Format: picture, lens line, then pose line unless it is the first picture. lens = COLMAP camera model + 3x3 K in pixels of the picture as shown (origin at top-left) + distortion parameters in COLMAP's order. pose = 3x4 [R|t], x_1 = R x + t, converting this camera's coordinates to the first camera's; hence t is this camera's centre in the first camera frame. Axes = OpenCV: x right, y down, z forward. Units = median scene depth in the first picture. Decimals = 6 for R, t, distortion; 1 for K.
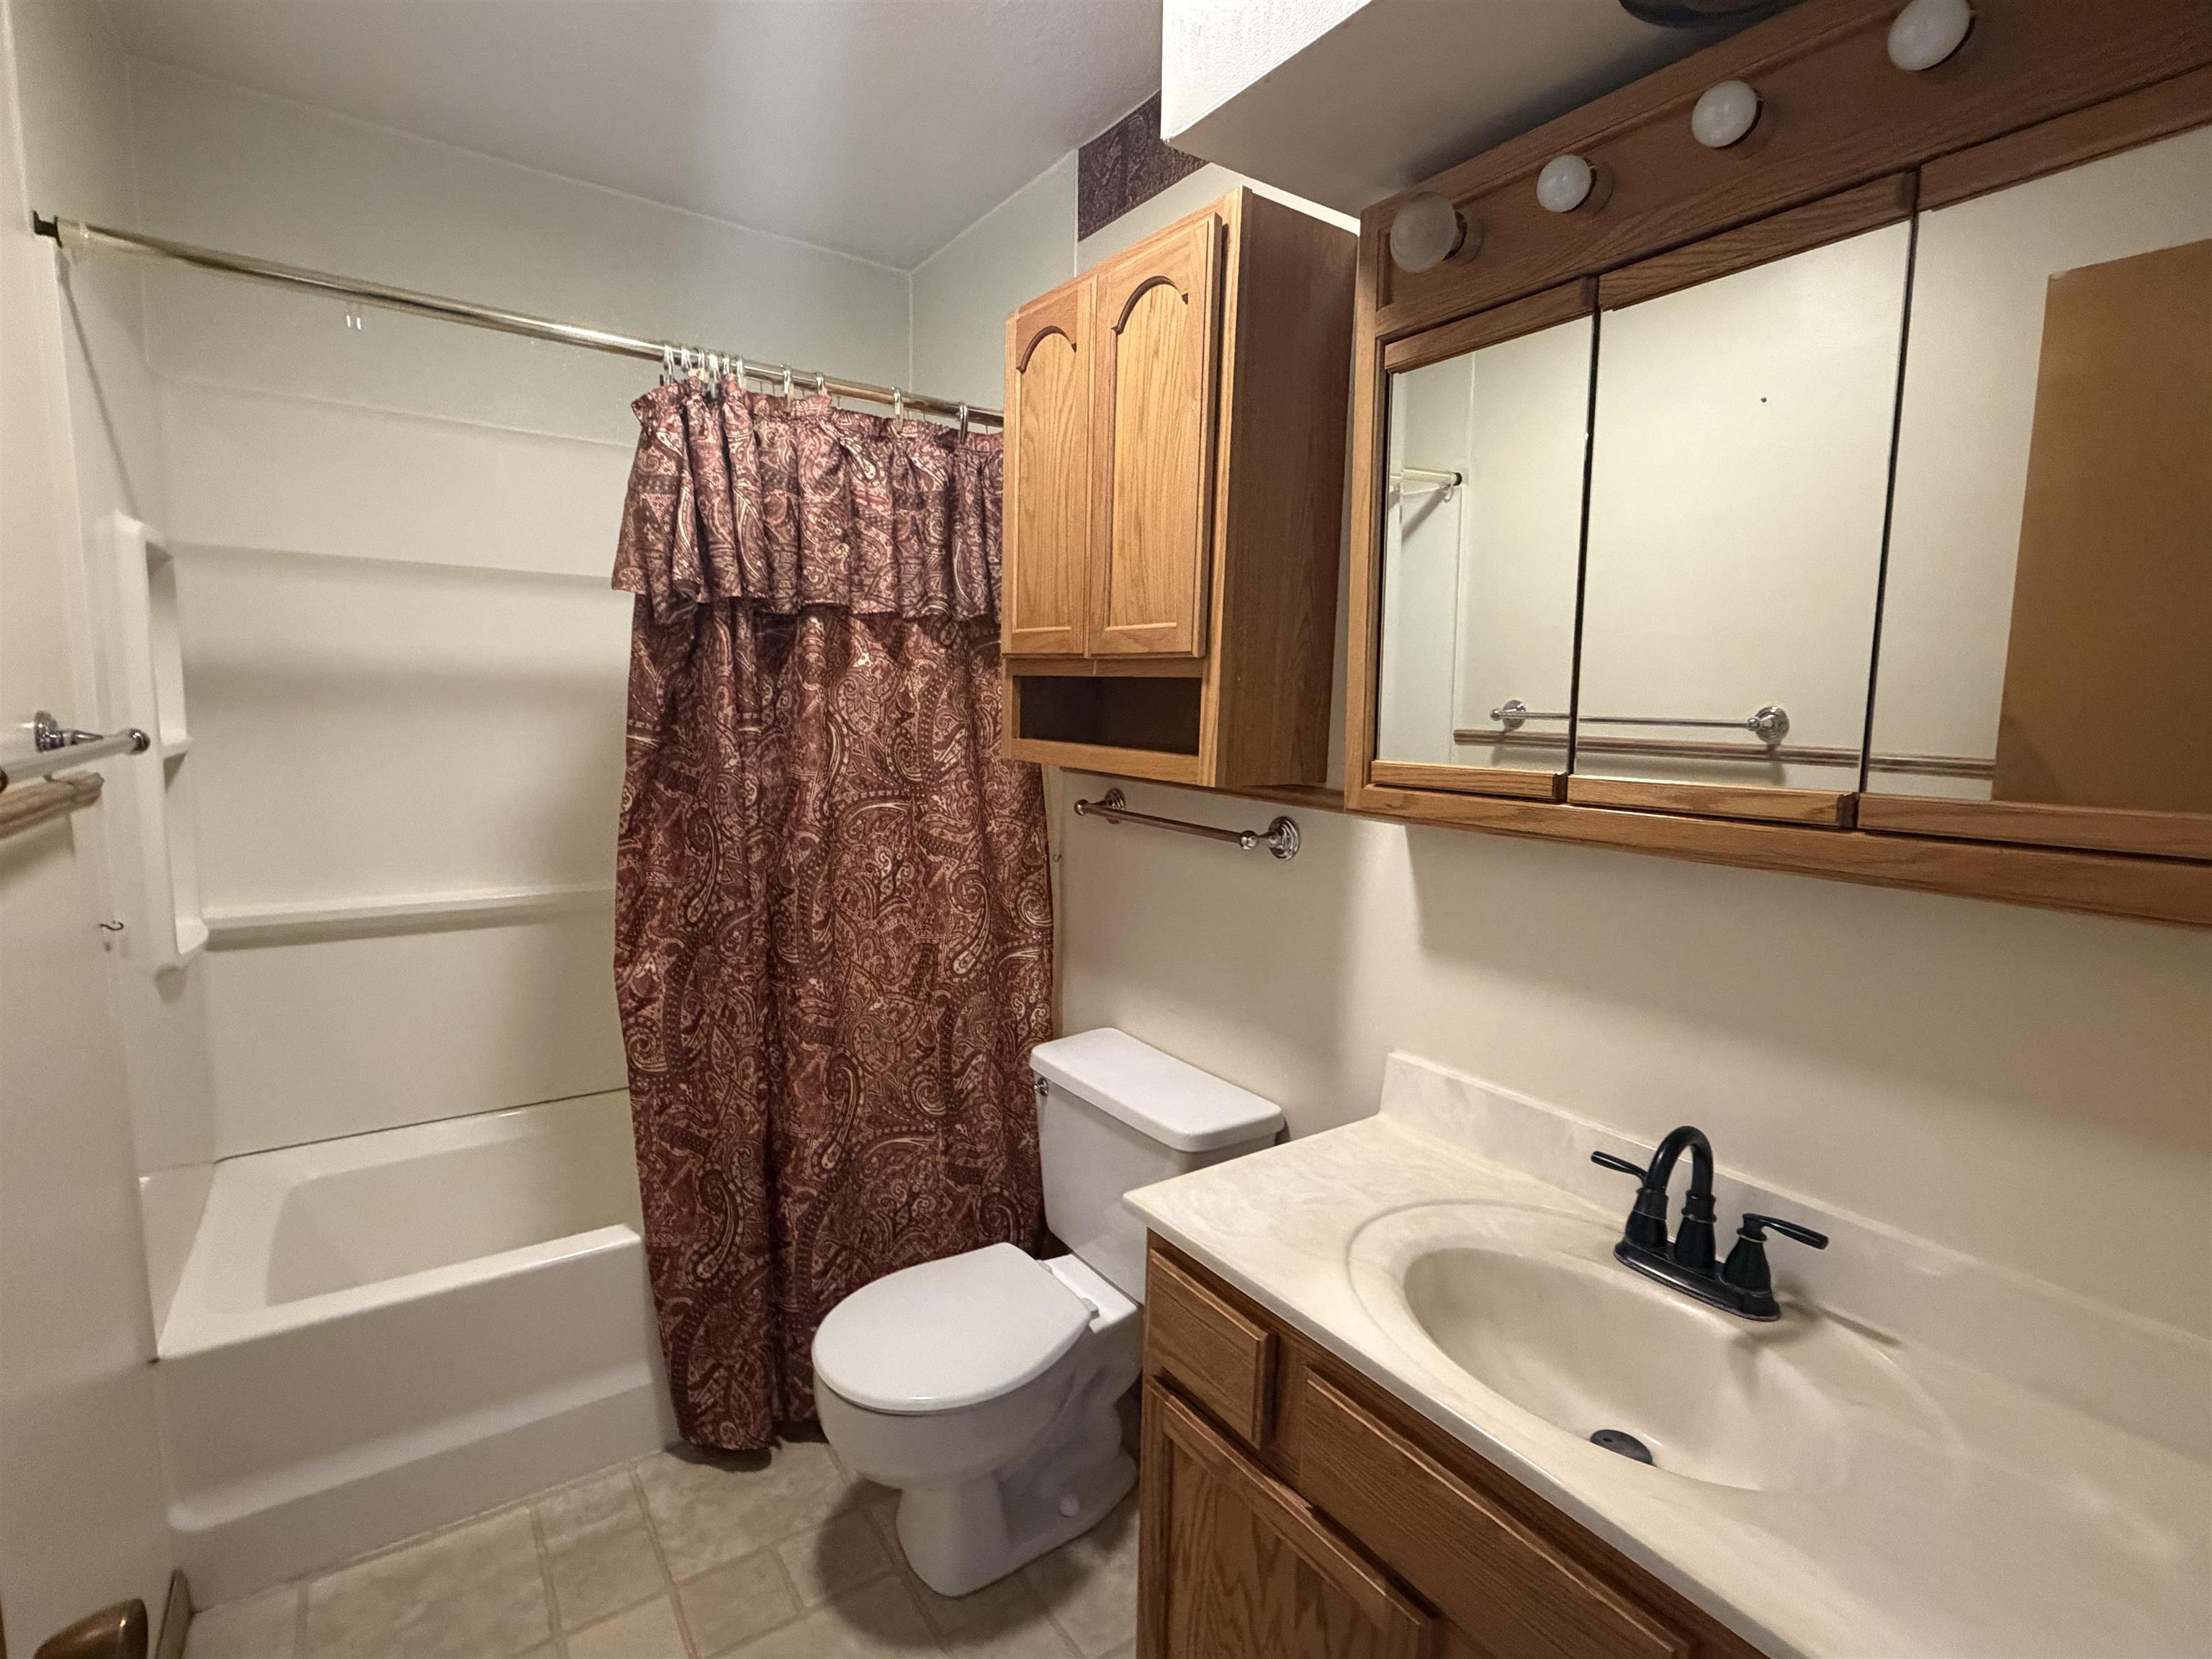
lens RADIAL K [[1041.8, 0, 1105.9], [0, 1041.8, 820.9], [0, 0, 1]] dist [-0.003219, -0.000724]
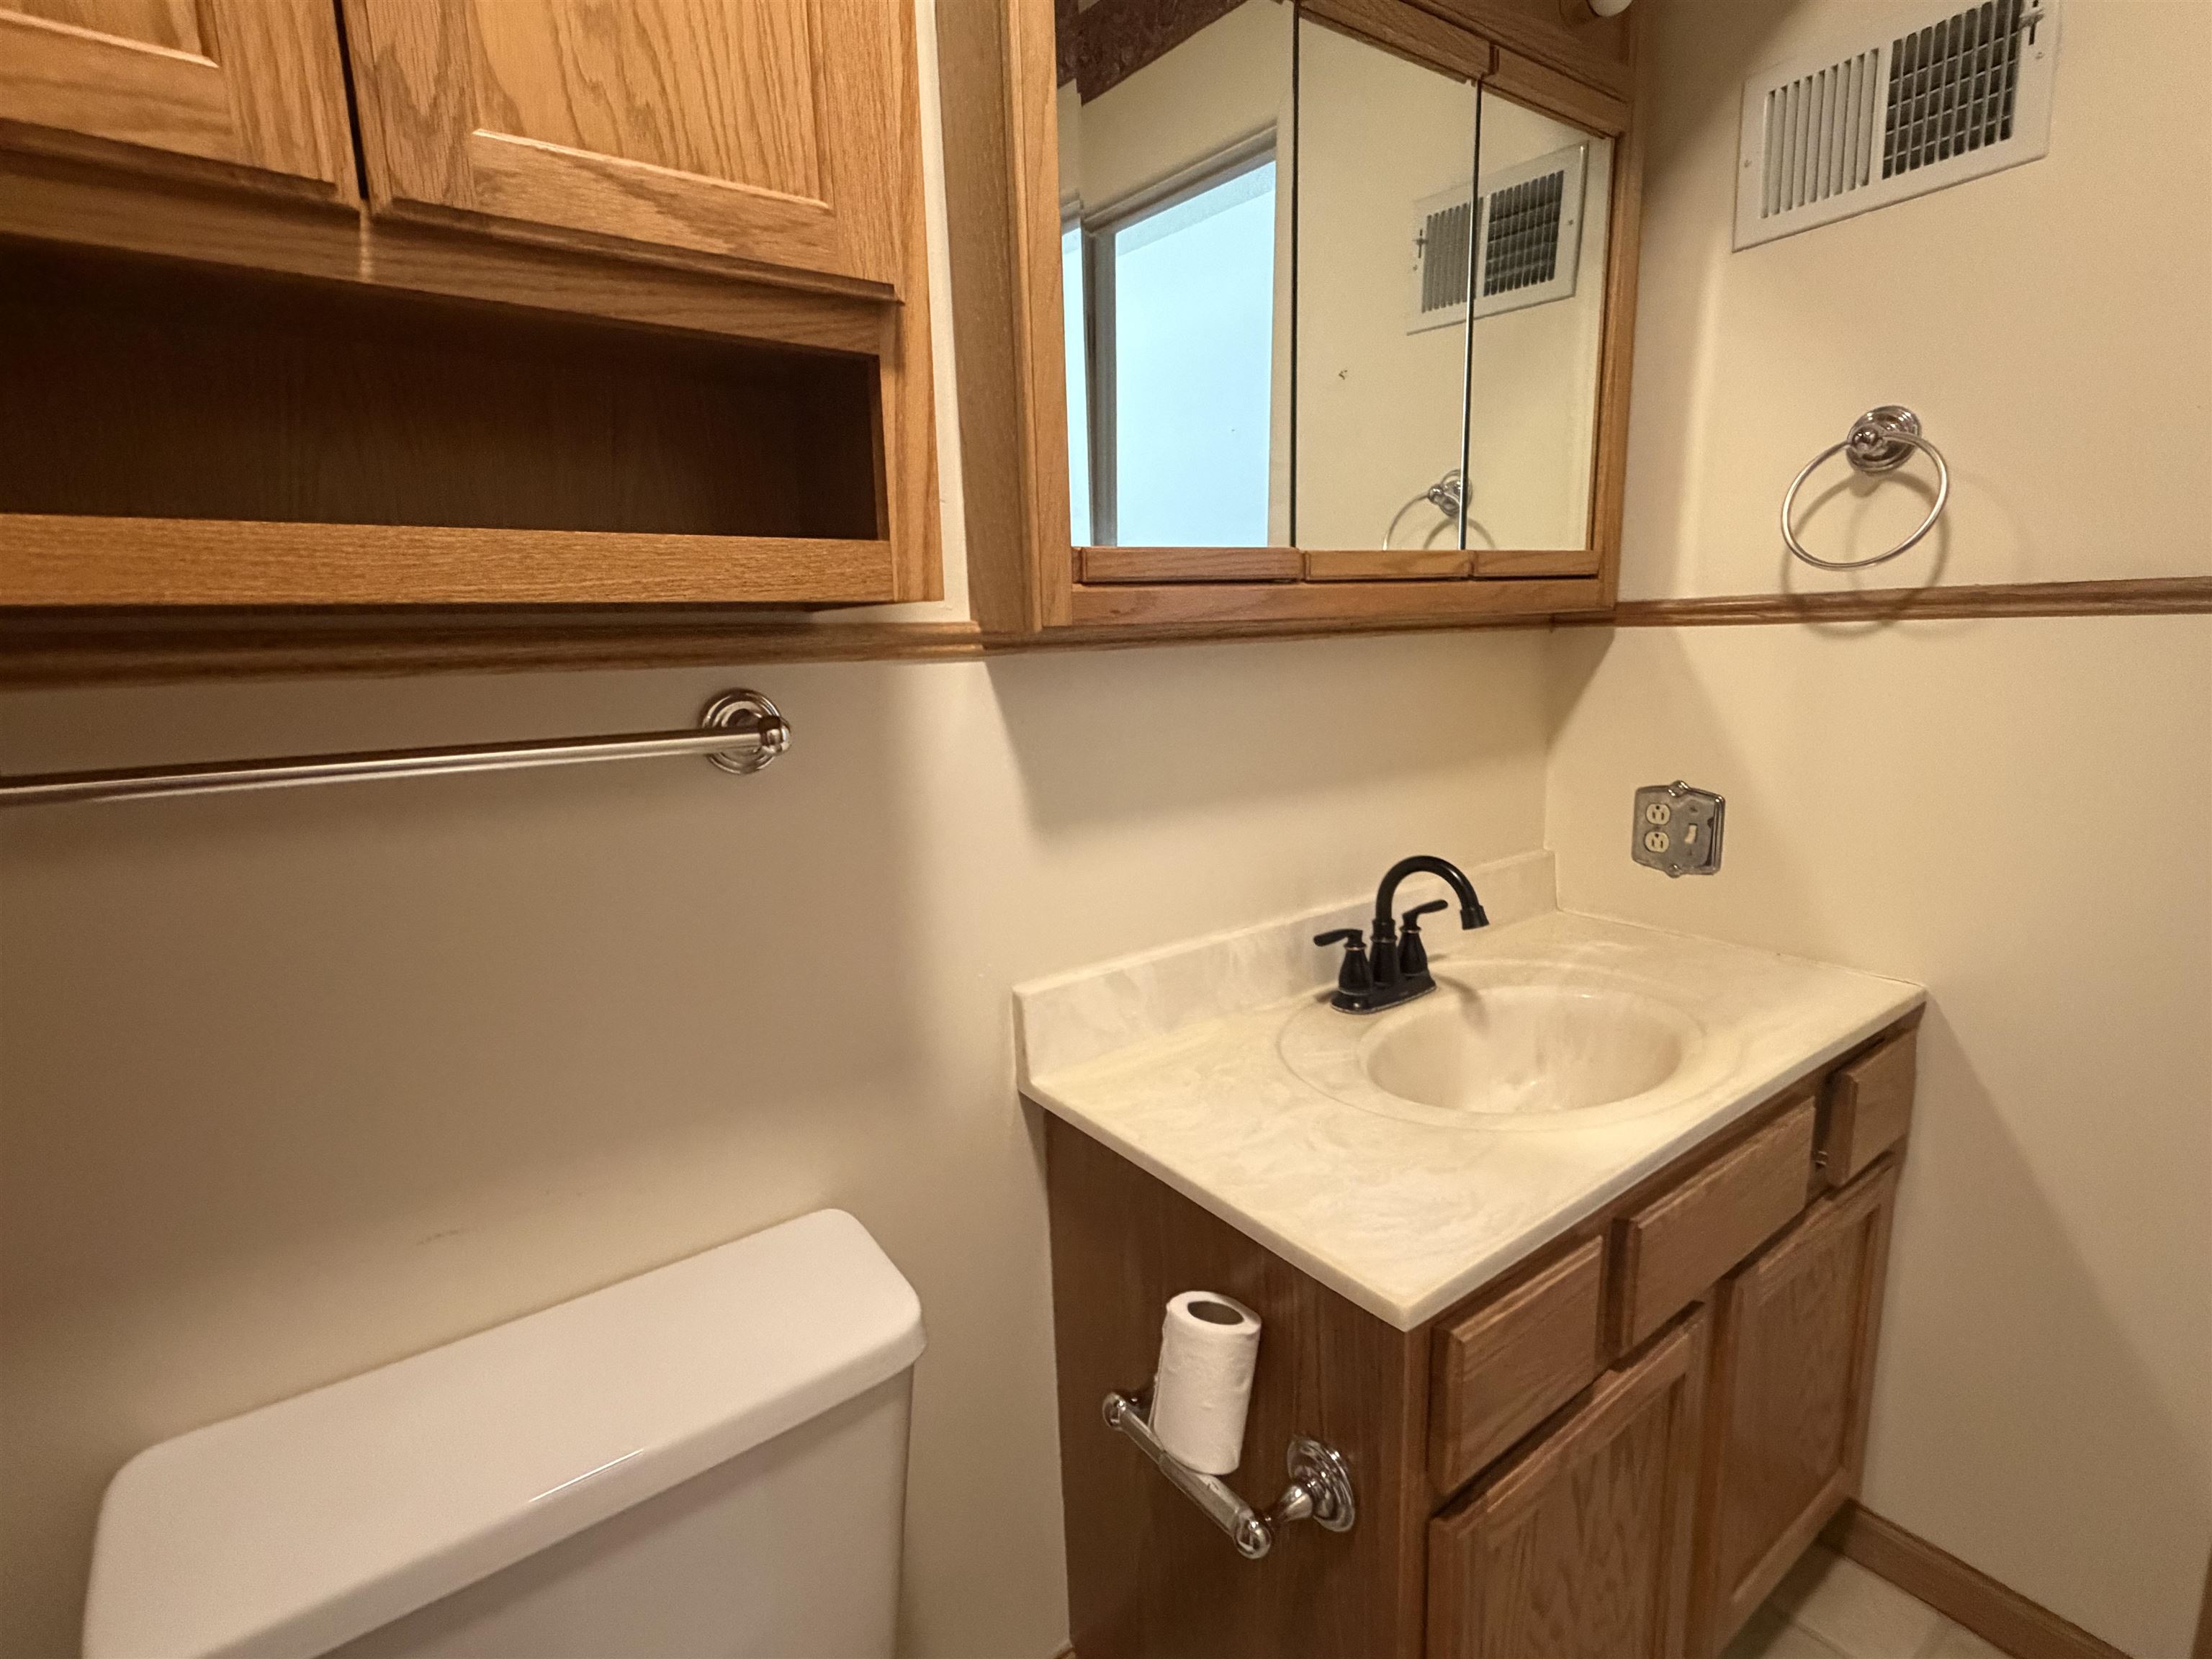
lens RADIAL K [[1041.8, 0, 1105.1], [0, 1041.8, 827.8], [0, 0, 1]] dist [-0.003219, -0.000724]
pose [[-0.011548, -0.207690, 0.978127, -0.434269], [0.153082, 0.966293, 0.206985, -0.021043], [-0.988146, 0.152124, 0.020635, 1.034015]]
